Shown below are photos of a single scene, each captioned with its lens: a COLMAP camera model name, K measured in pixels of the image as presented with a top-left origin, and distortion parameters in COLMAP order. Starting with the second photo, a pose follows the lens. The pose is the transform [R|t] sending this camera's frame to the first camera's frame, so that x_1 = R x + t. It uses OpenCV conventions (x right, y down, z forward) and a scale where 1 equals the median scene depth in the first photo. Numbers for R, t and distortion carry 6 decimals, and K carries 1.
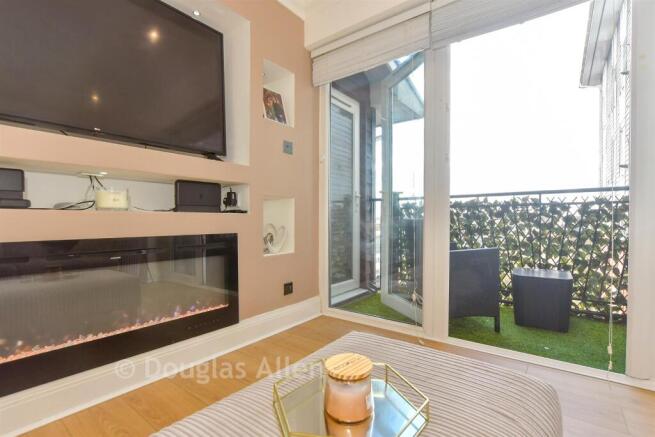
lens RADIAL K [[298.5, 0, 327.5], [0, 298.5, 218.5], [0, 0, 1]] dist [0.000823, -0.000103]
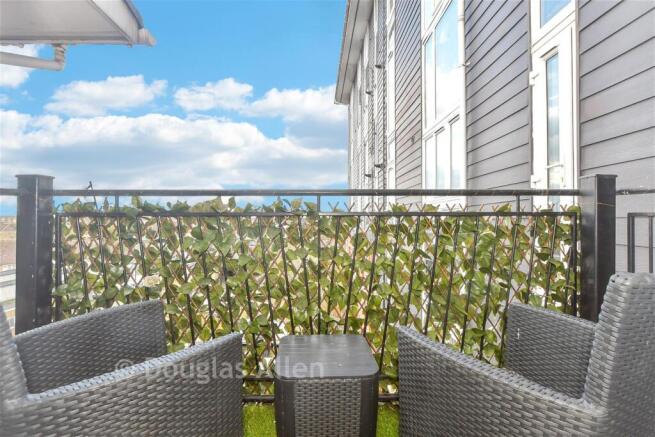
lens RADIAL K [[299.4, 0, 327.5], [0, 299.4, 218.5], [0, 0, 1]] dist [0.000079, 0.000040]
pose [[0.765175, -0.000866, 0.643822, 0.358210], [-0.001900, 0.999992, 0.003604, -0.040797], [-0.643820, -0.003980, 0.765167, 0.553789]]
